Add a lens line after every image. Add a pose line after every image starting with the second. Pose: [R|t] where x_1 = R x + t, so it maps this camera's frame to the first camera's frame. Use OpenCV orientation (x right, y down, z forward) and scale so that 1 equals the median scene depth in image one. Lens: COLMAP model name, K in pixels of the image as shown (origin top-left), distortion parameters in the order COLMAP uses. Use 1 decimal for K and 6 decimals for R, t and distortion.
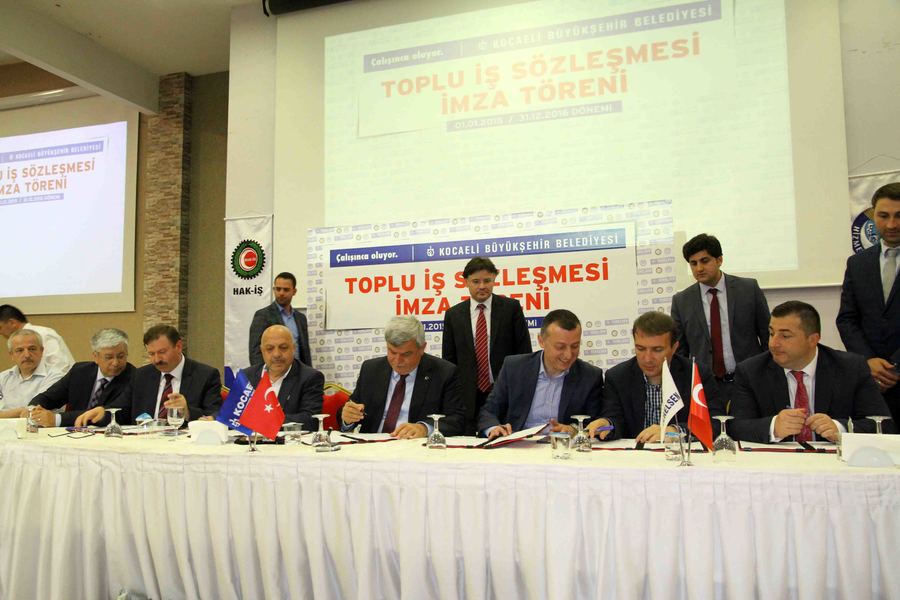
lens RADIAL K [[698.4, 0, 446.6], [0, 698.4, 311.5], [0, 0, 1]] dist [-0.078670, 0.085205]
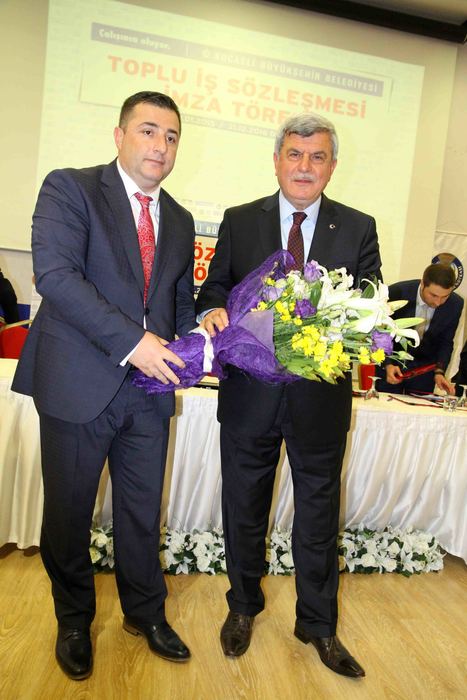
lens RADIAL K [[543.2, 0, 239.4], [0, 543.2, 363.3], [0, 0, 1]] dist [-0.078670, 0.085205]
pose [[0.871608, 0.073069, 0.484727, -0.319997], [-0.151762, 0.980469, 0.125092, 0.012767], [-0.466119, -0.182595, 0.865674, 0.090012]]
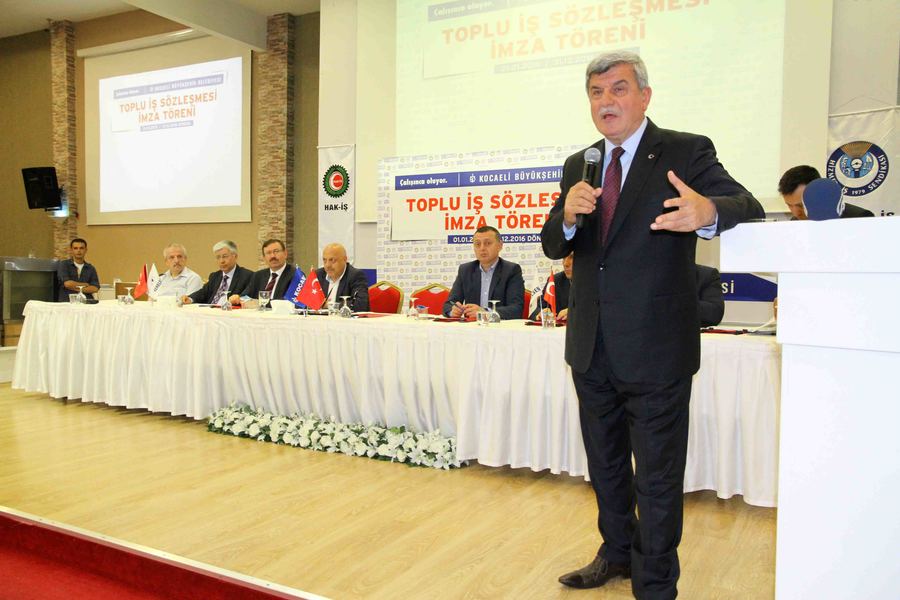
lens RADIAL K [[698.4, 0, 451.9], [0, 698.4, 315.6], [0, 0, 1]] dist [-0.078670, 0.085205]
pose [[0.987270, 0.034130, -0.155349, 0.134659], [-0.012370, 0.990224, 0.138938, -0.015283], [0.158572, -0.135247, 0.978040, -0.235009]]
